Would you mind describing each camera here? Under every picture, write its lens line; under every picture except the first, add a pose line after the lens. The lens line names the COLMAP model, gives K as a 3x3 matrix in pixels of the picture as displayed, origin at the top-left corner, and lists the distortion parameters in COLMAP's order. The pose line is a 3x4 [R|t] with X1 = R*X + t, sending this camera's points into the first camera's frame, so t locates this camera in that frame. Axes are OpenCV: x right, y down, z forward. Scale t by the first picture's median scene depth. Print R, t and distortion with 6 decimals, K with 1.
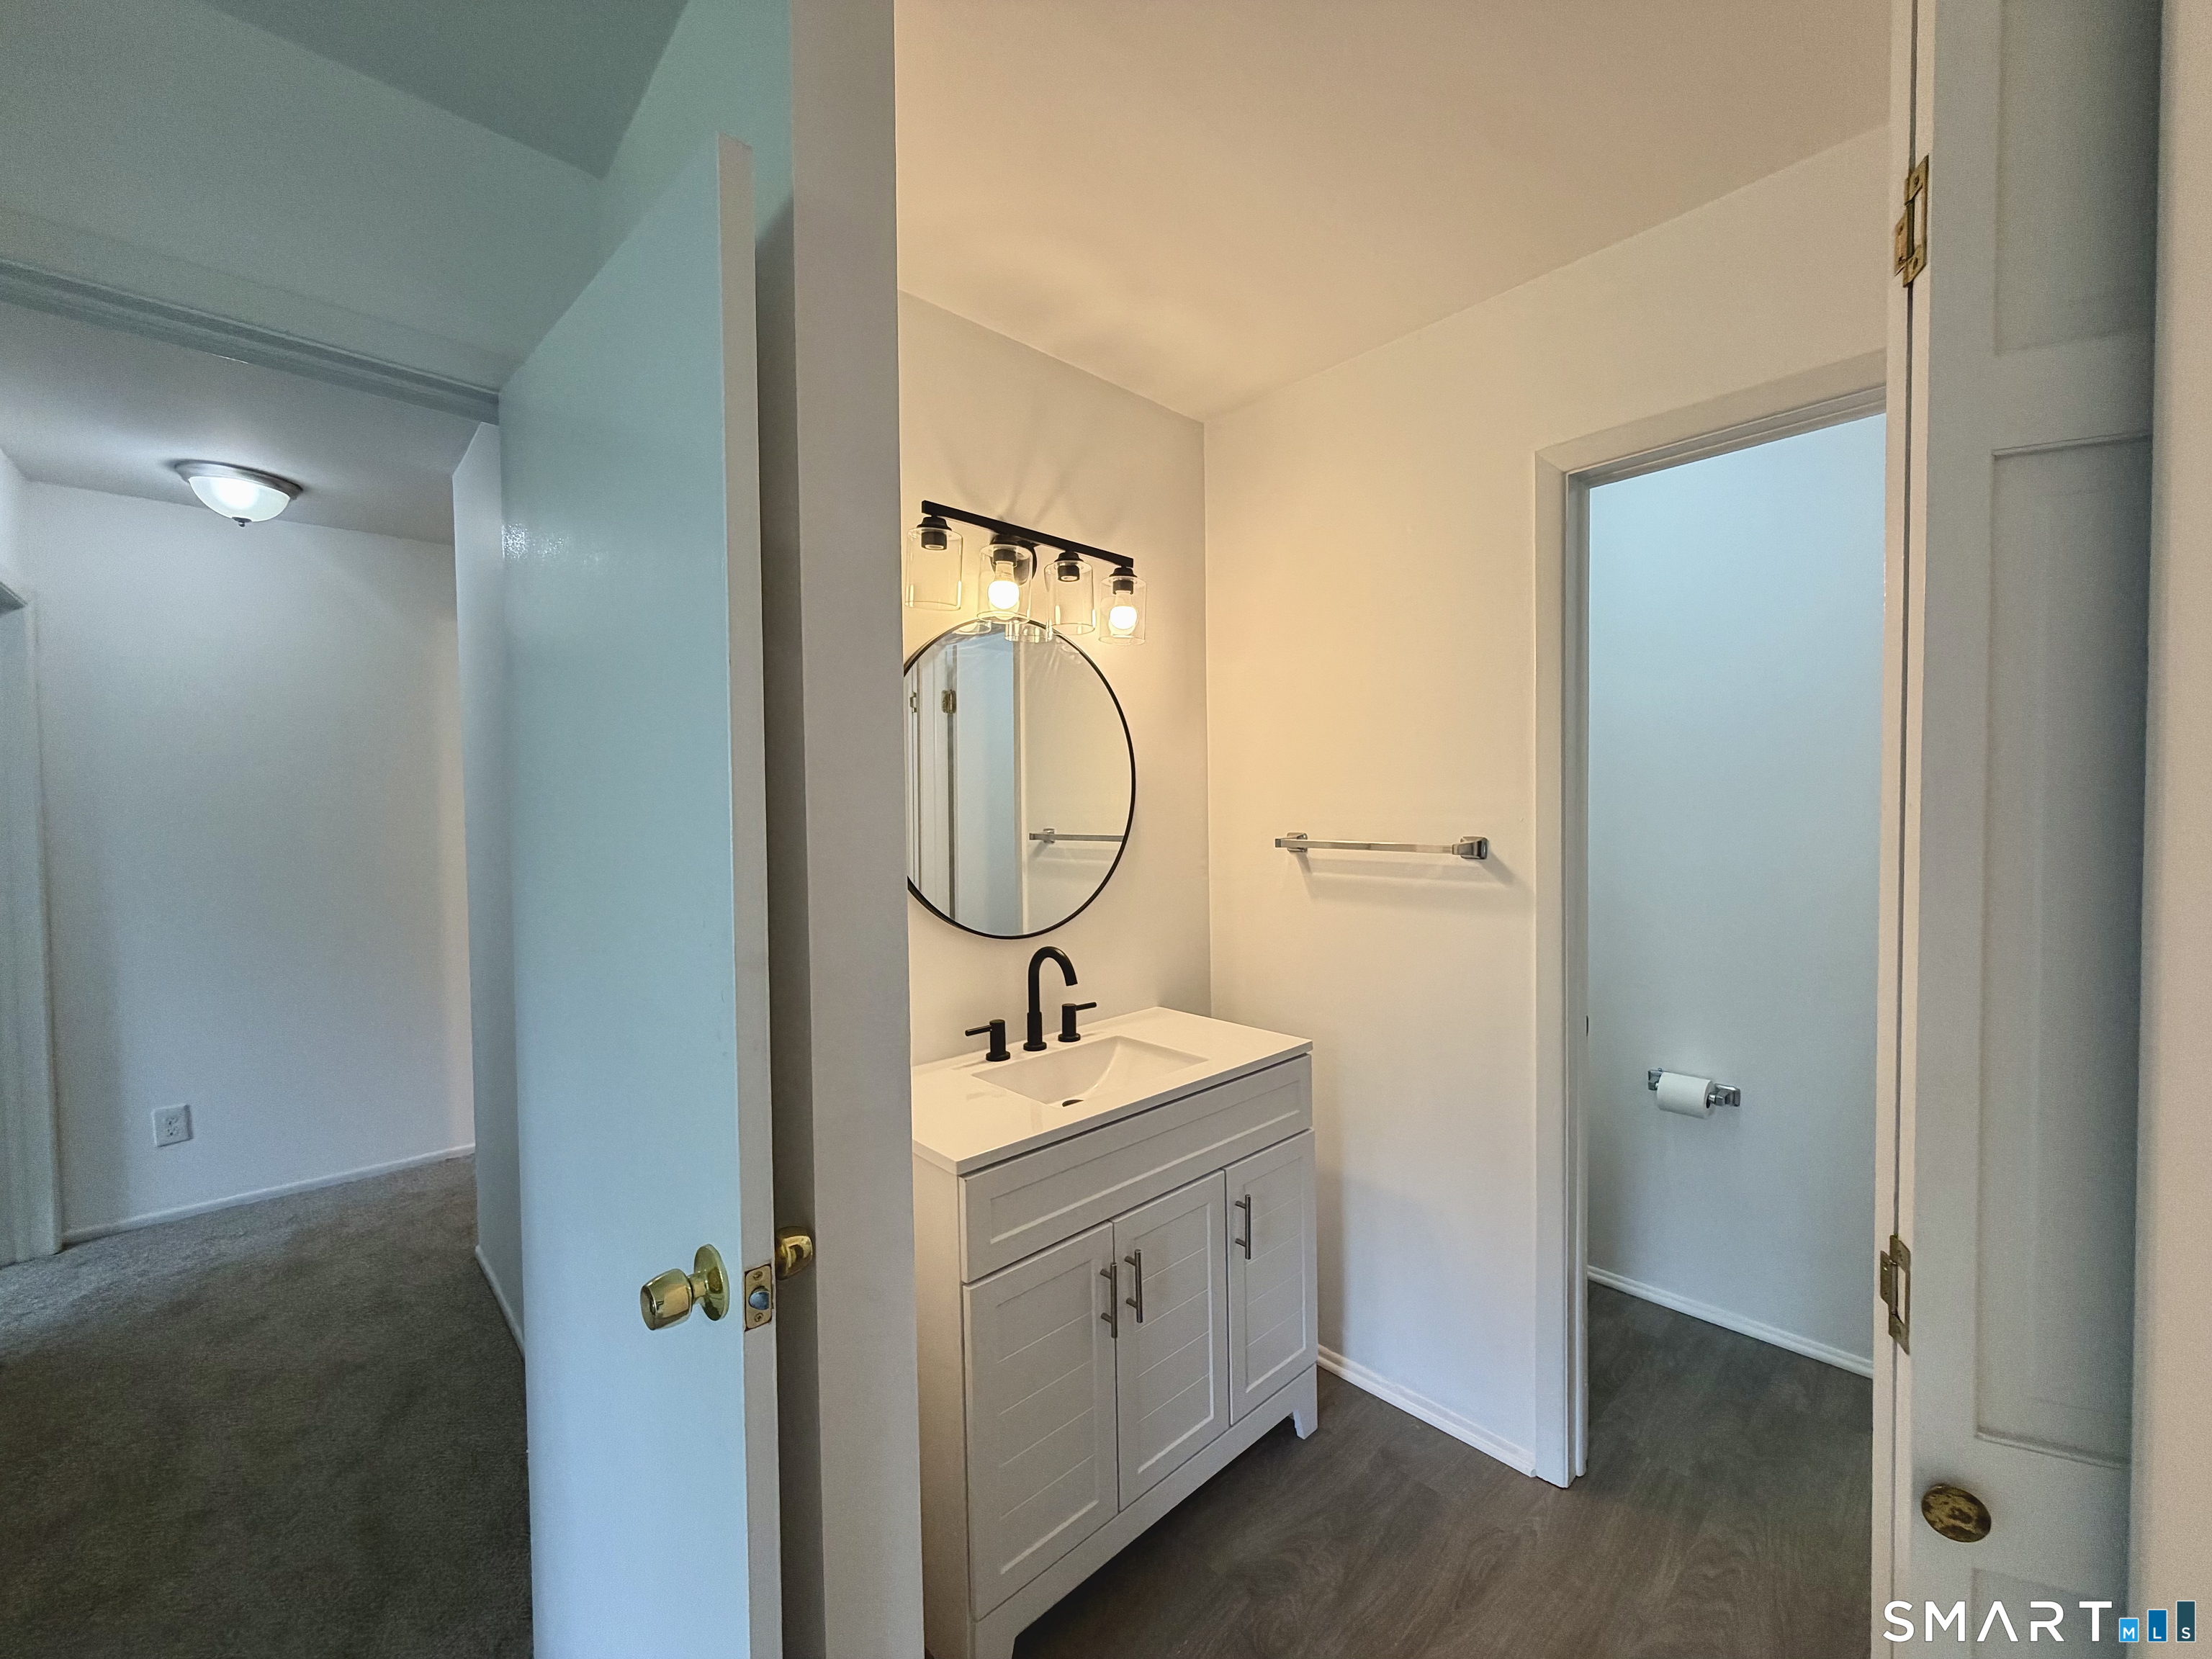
lens RADIAL K [[881.3, 0, 1115.4], [0, 881.3, 830.5], [0, 0, 1]] dist [0.000301, -0.000040]
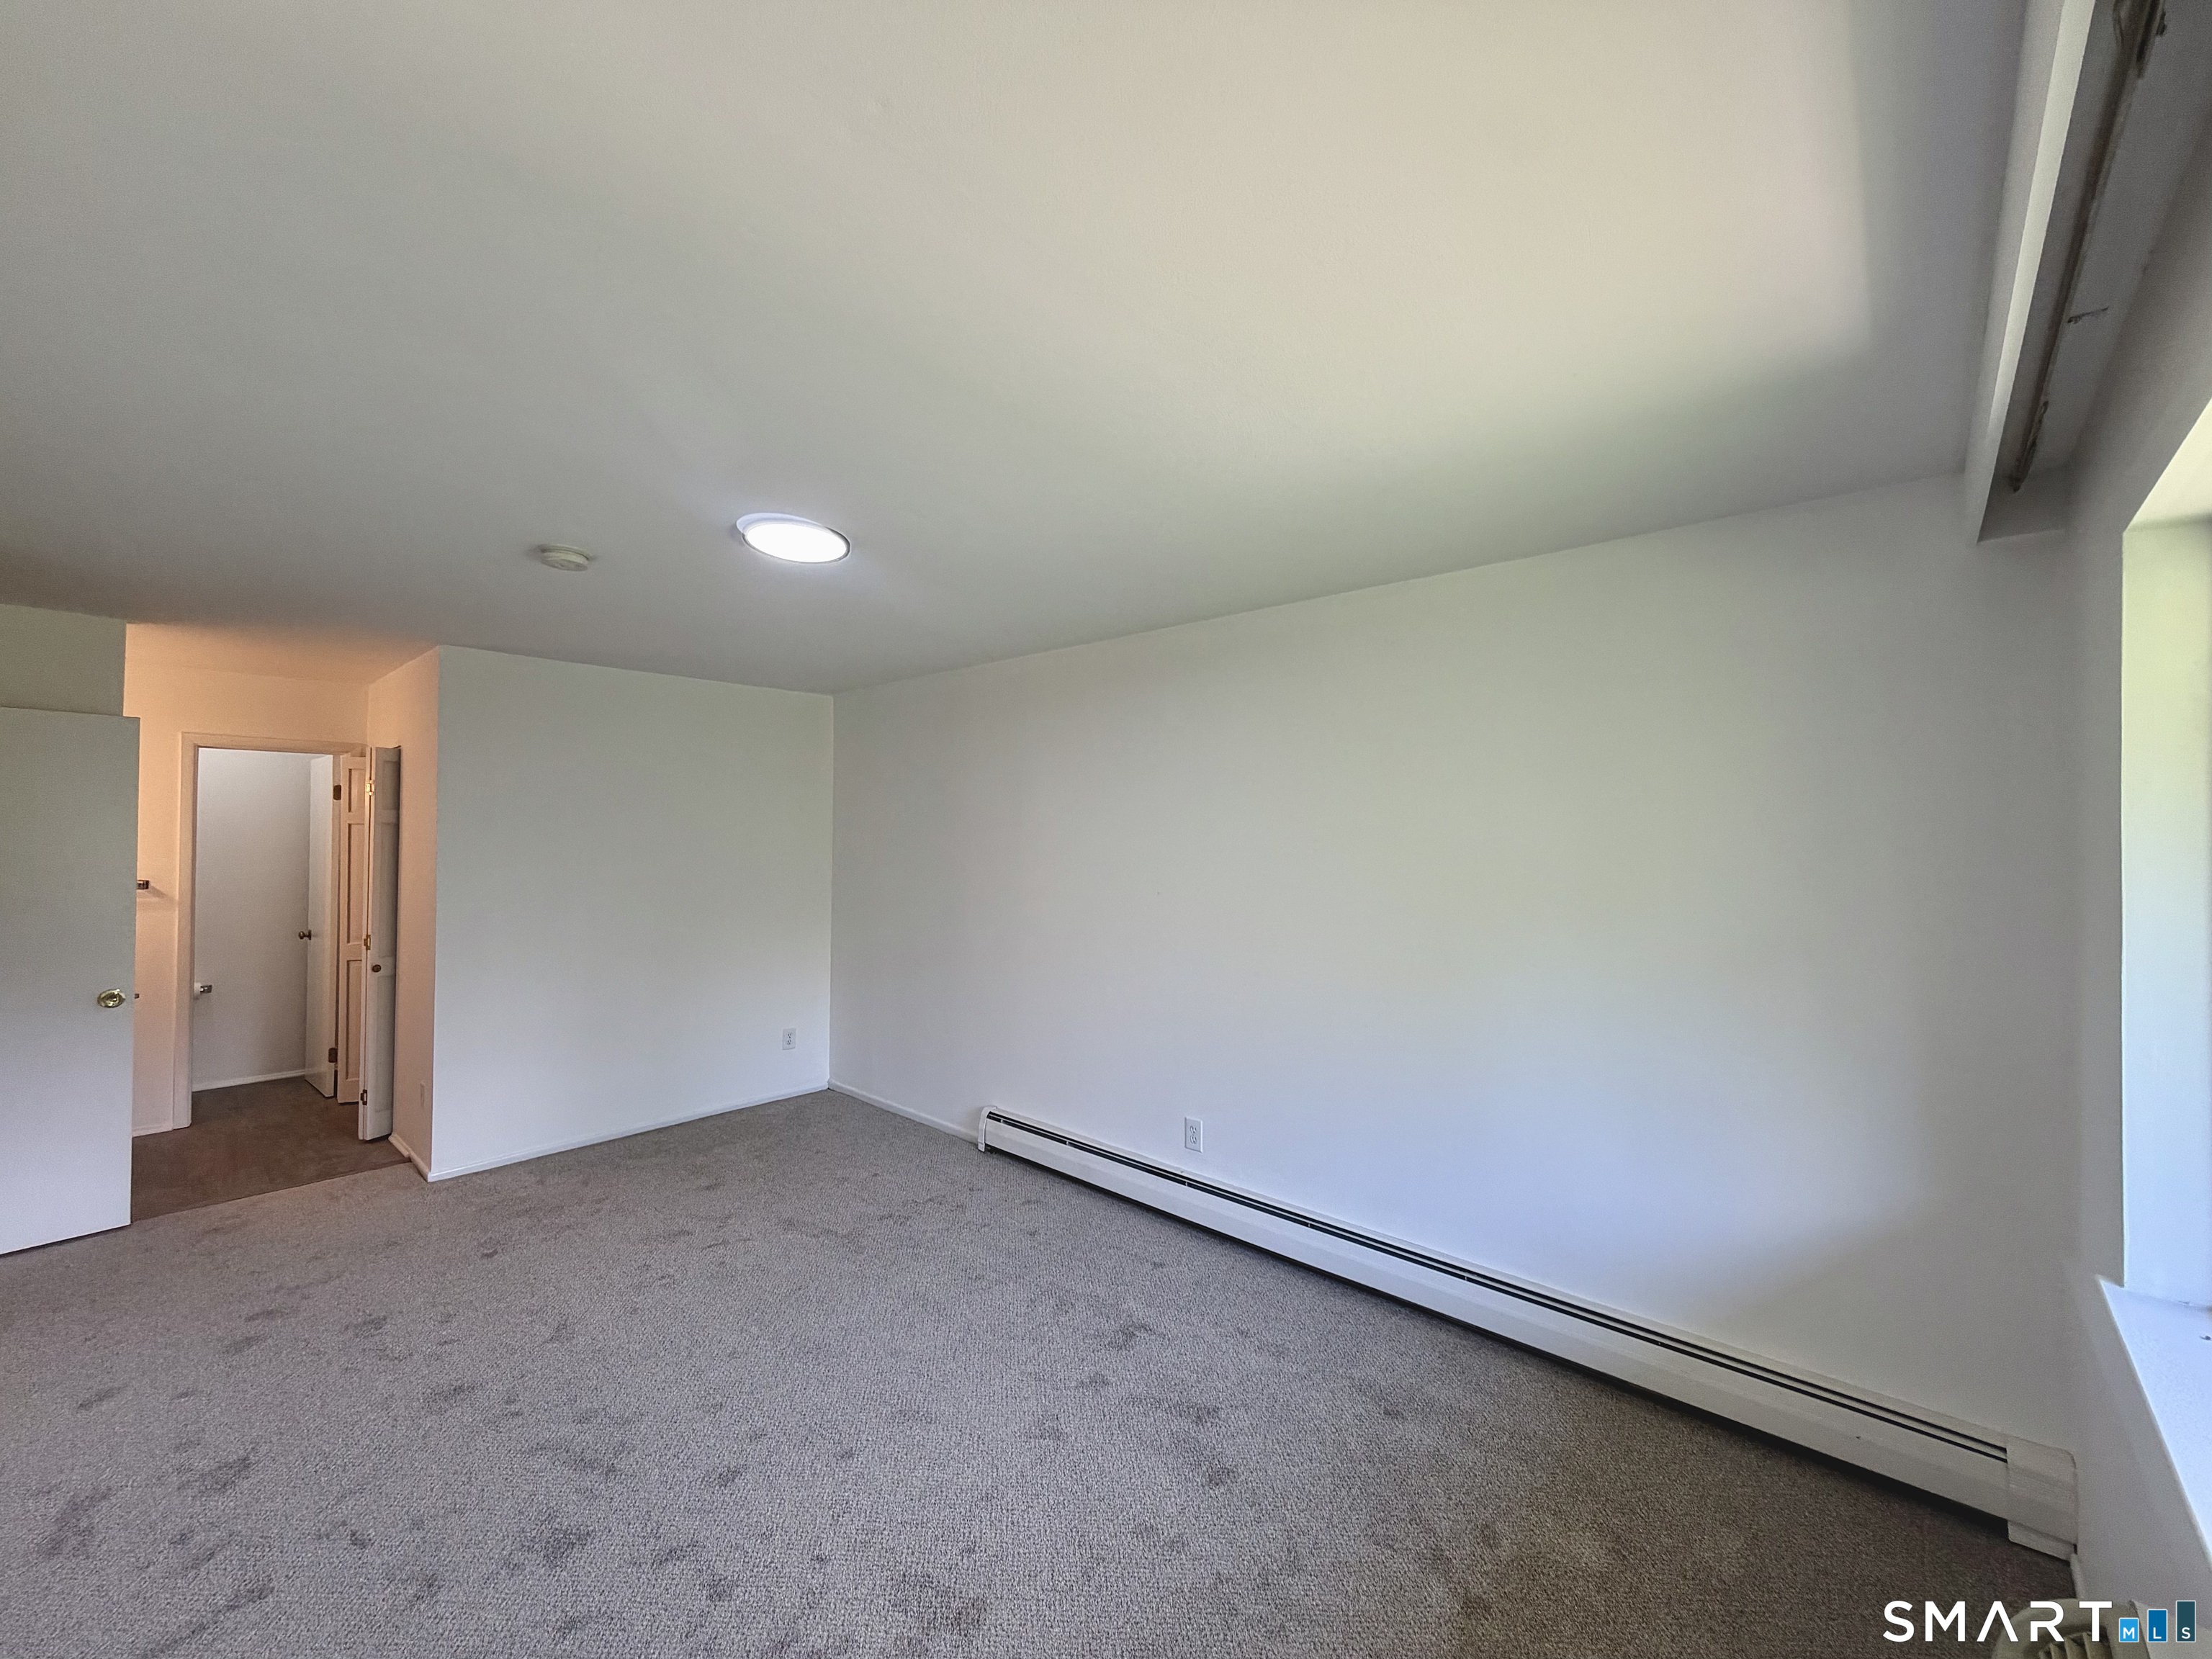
lens RADIAL K [[881.3, 0, 1115.4], [0, 881.3, 830.5], [0, 0, 1]] dist [0.000301, -0.000040]
pose [[-0.074340, 0.025053, 0.996918, -1.803265], [0.009430, 0.999657, -0.024419, -0.034781], [-0.997188, 0.007585, -0.074551, -1.210837]]
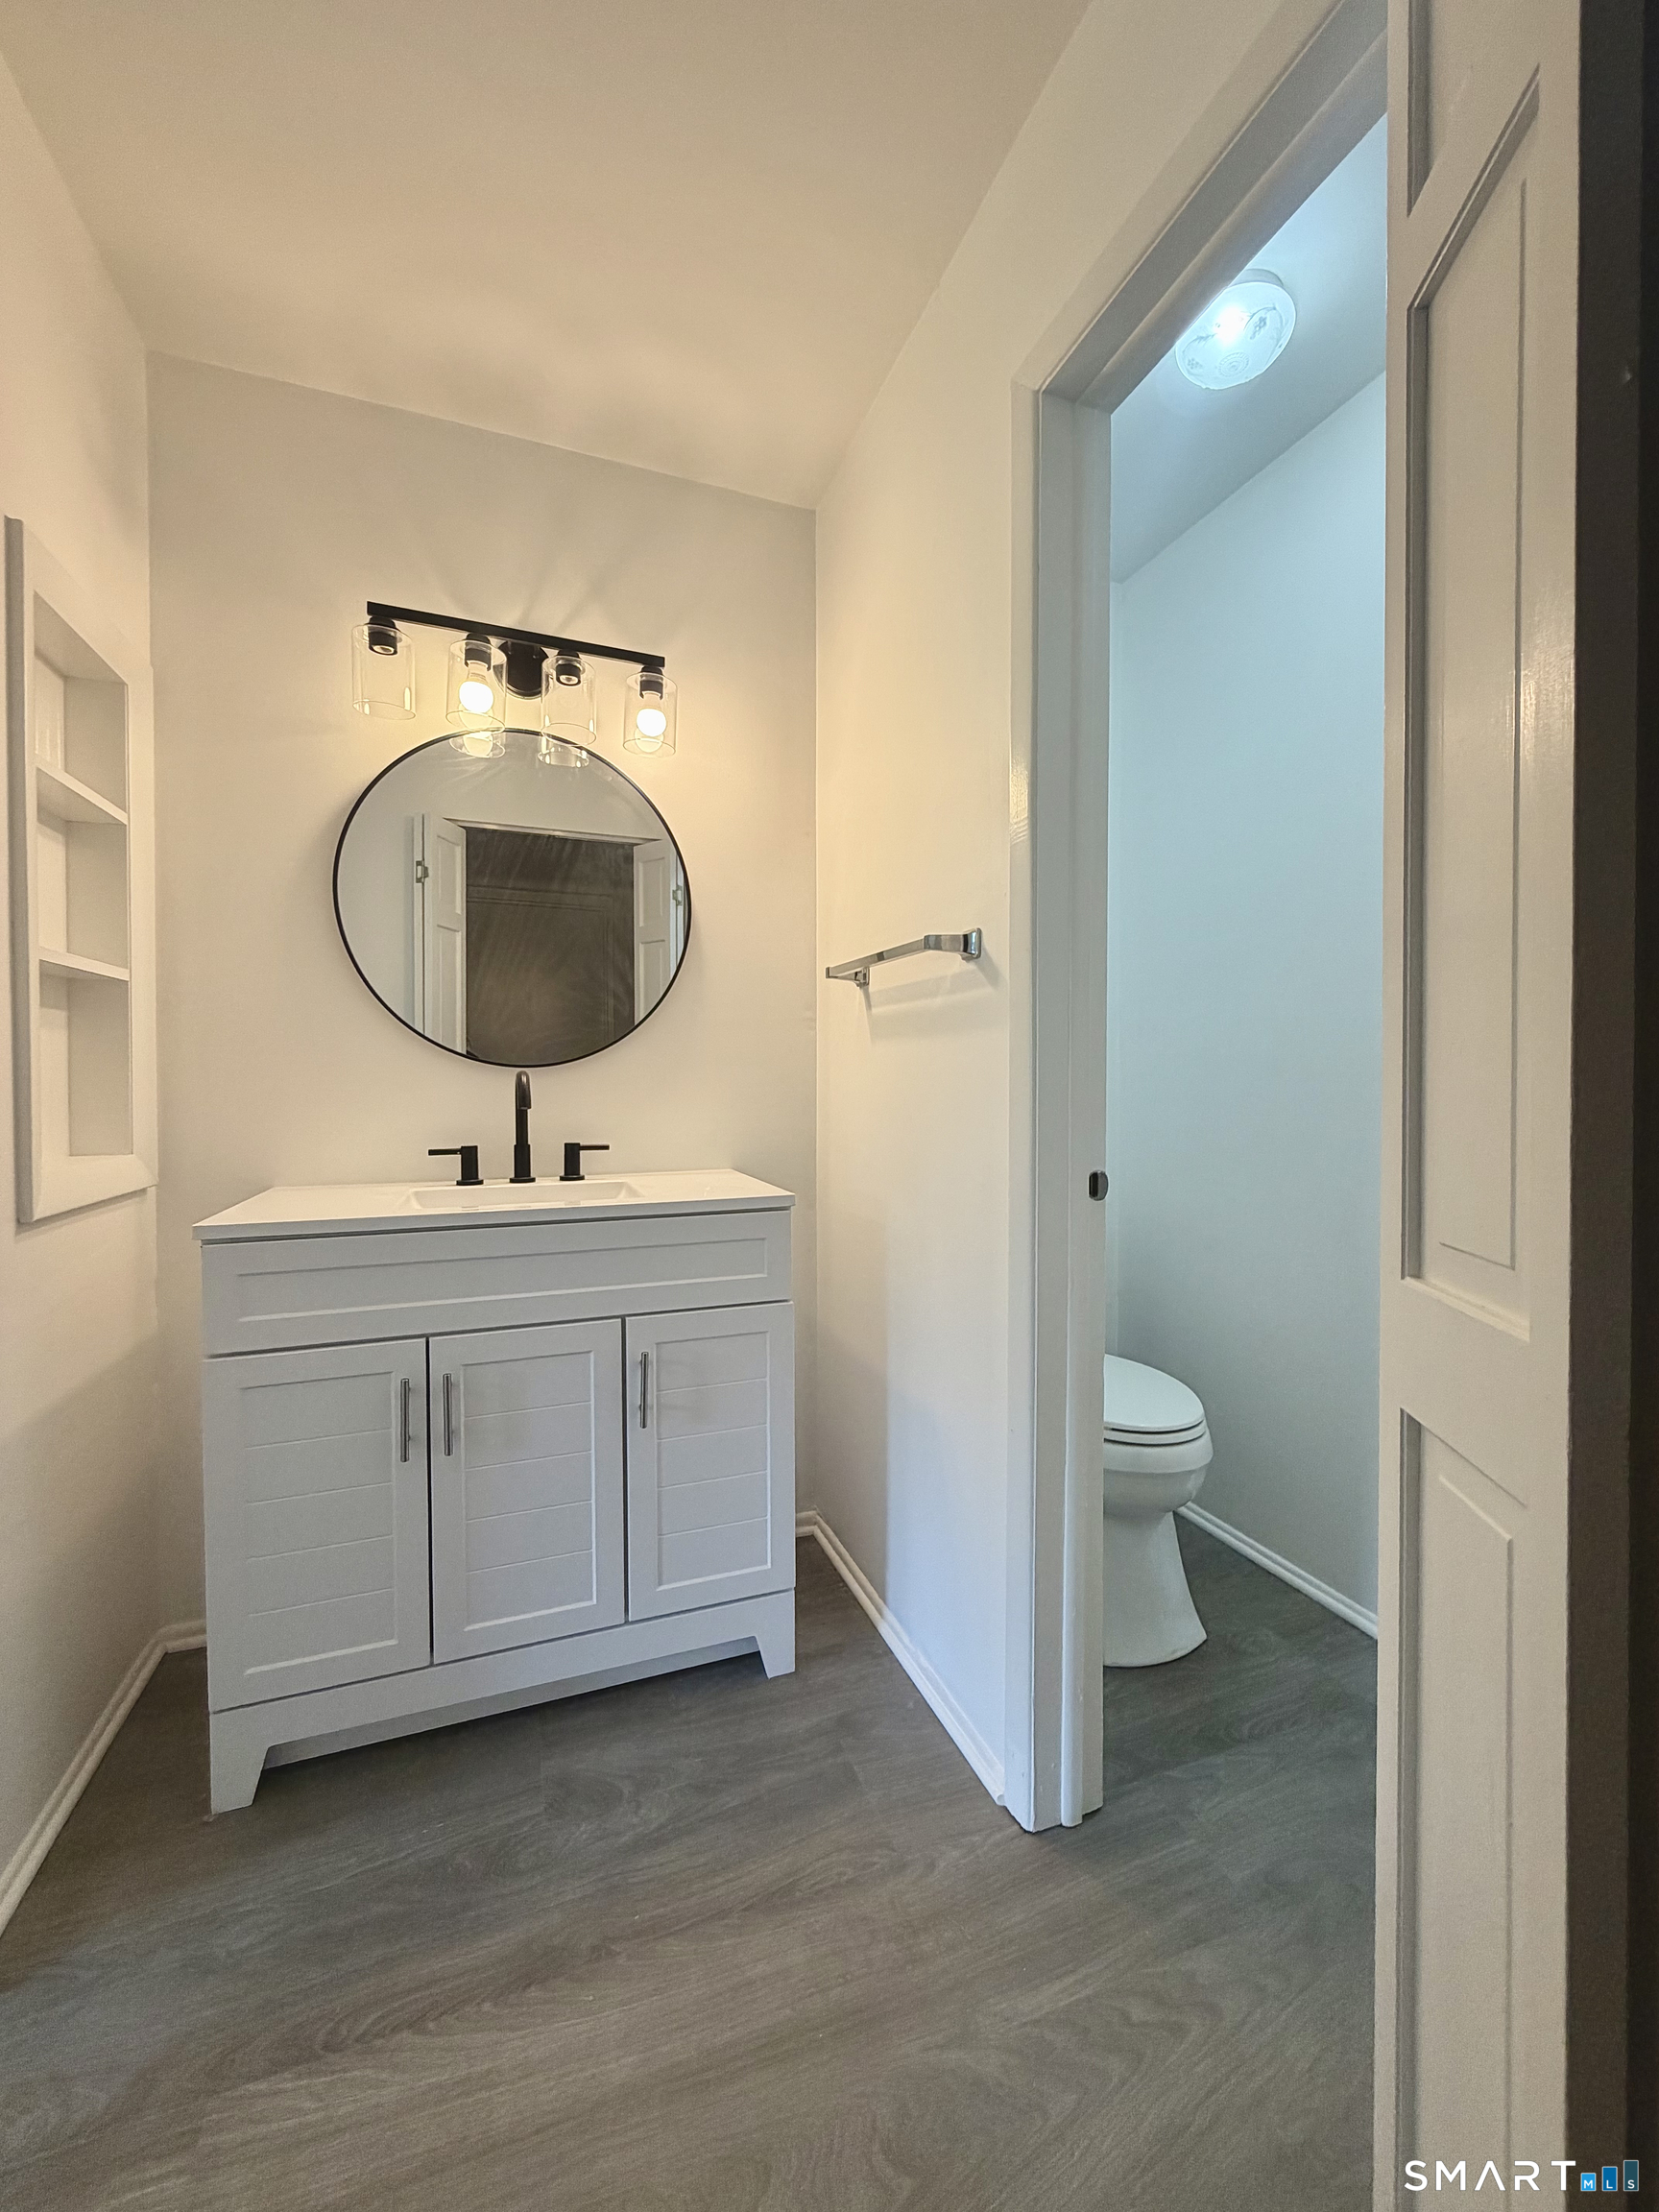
lens RADIAL K [[881.3, 0, 829.5], [0, 881.3, 1096.2], [0, 0, 1]] dist [0.000301, -0.000040]
pose [[0.921432, 0.021318, -0.387955, 0.631631], [-0.025088, 0.999674, -0.004655, 0.166196], [0.387730, 0.014022, 0.921666, 0.283312]]
